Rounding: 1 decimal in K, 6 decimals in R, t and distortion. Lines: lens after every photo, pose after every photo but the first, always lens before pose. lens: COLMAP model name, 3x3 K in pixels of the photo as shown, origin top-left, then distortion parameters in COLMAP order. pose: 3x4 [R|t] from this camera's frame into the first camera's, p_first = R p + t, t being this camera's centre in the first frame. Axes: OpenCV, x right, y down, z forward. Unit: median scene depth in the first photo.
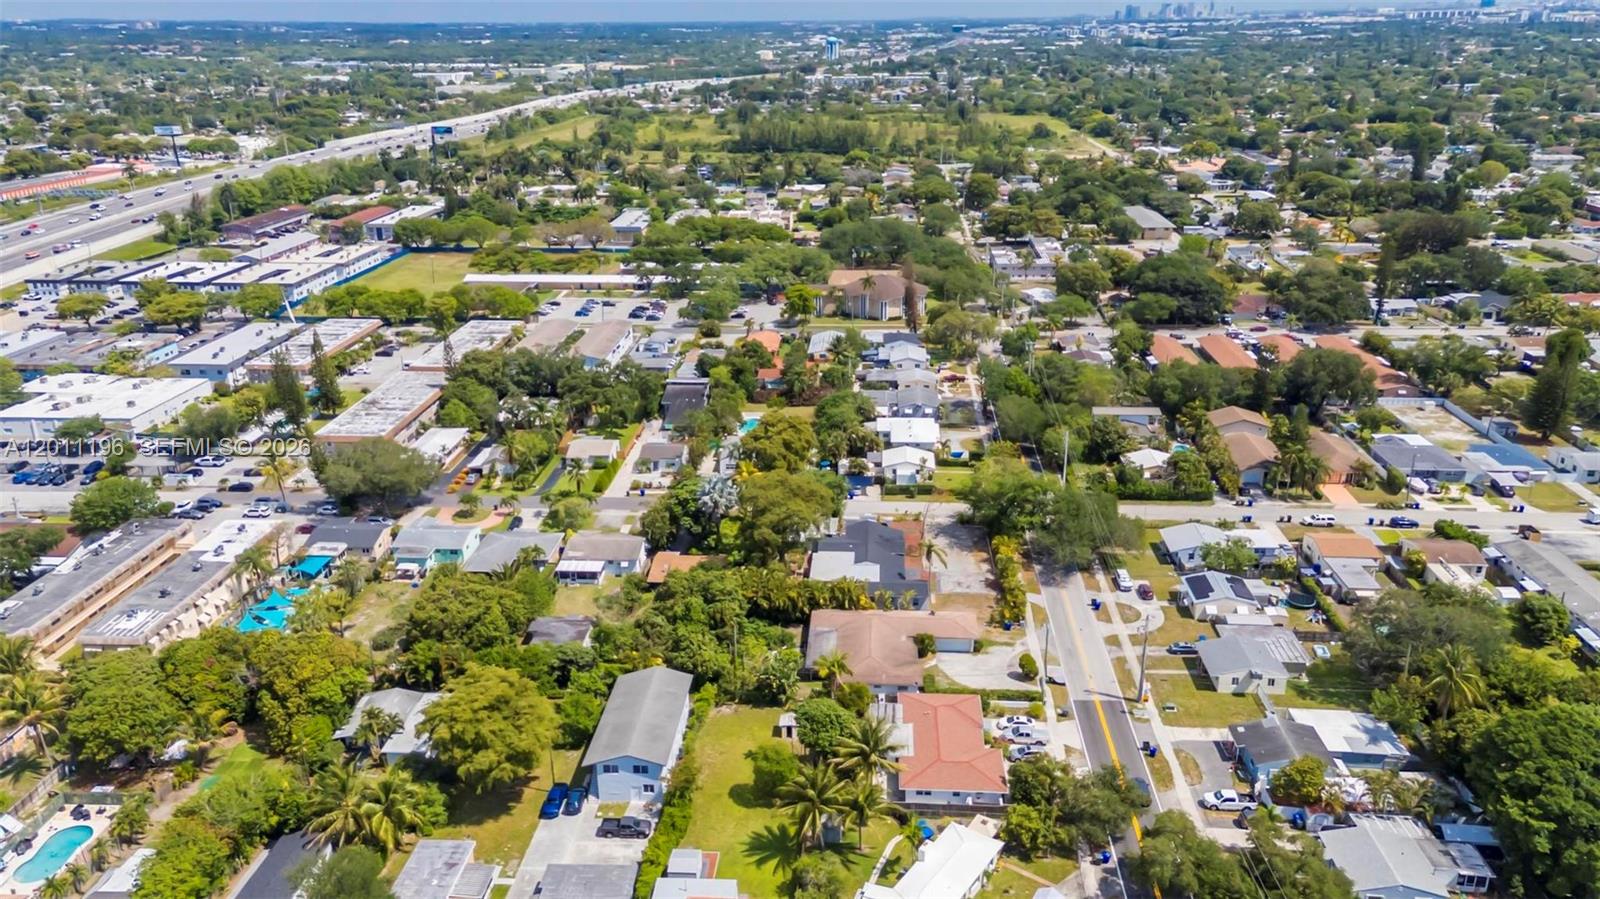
lens RADIAL K [[1199.3, 0, 800.6], [0, 1199.3, 414.4], [0, 0, 1]] dist [0.079289, -0.006294]
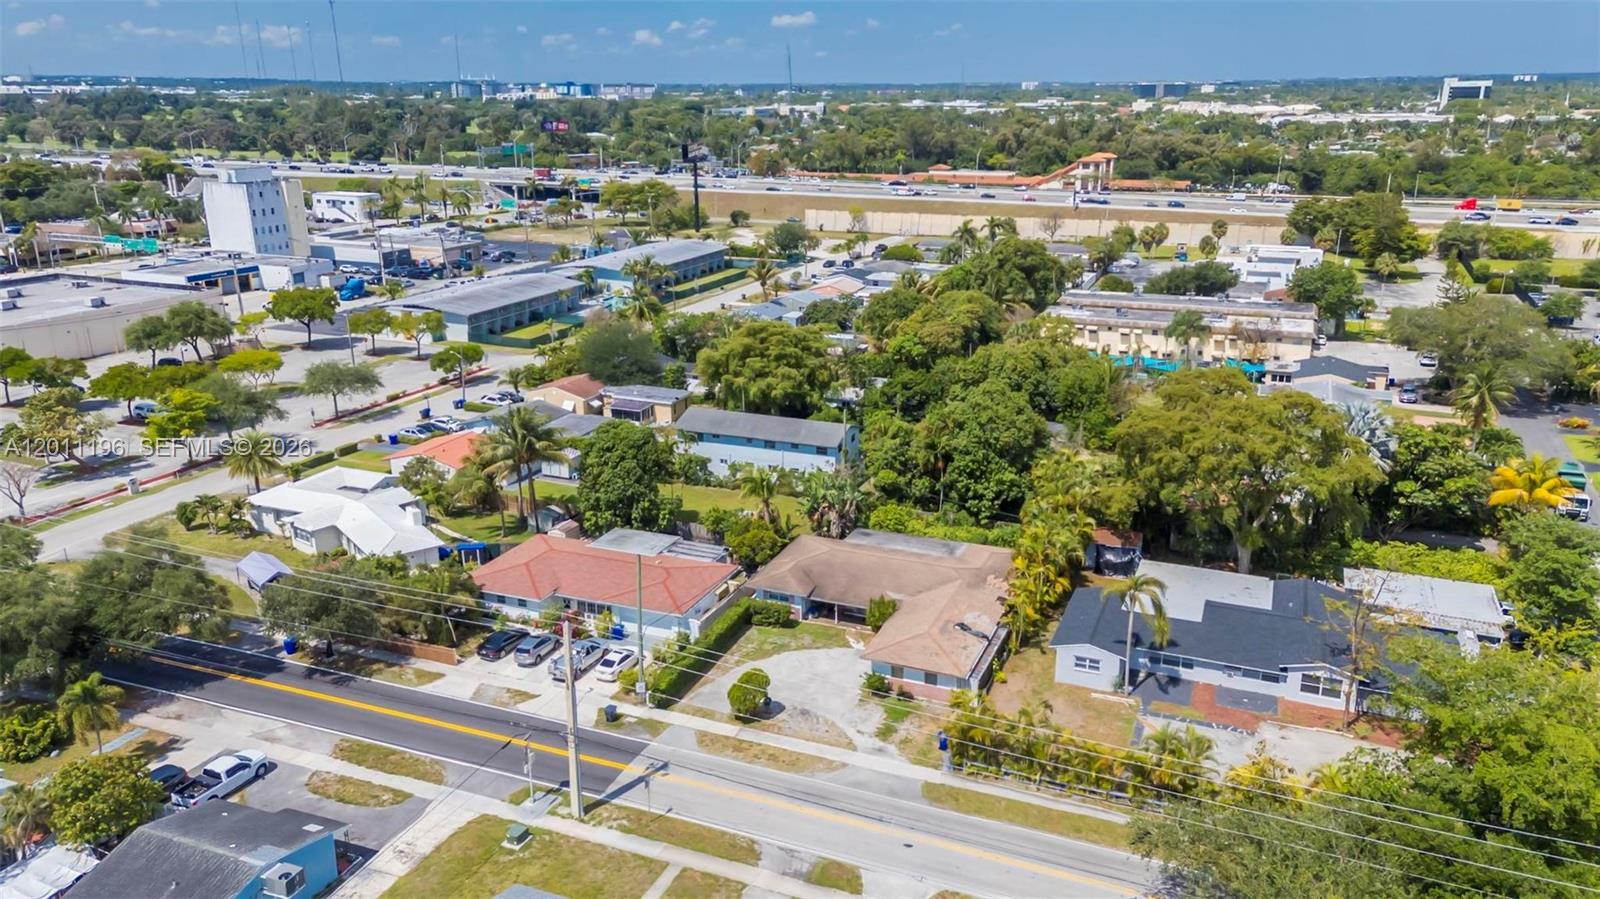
lens RADIAL K [[1199.3, 0, 800.6], [0, 1199.3, 414.4], [0, 0, 1]] dist [0.079289, -0.006294]
pose [[-0.331394, 0.257417, -0.907697, 0.495484], [-0.295059, 0.885530, 0.358855, -0.063681], [0.896169, 0.386746, -0.217506, 0.888872]]
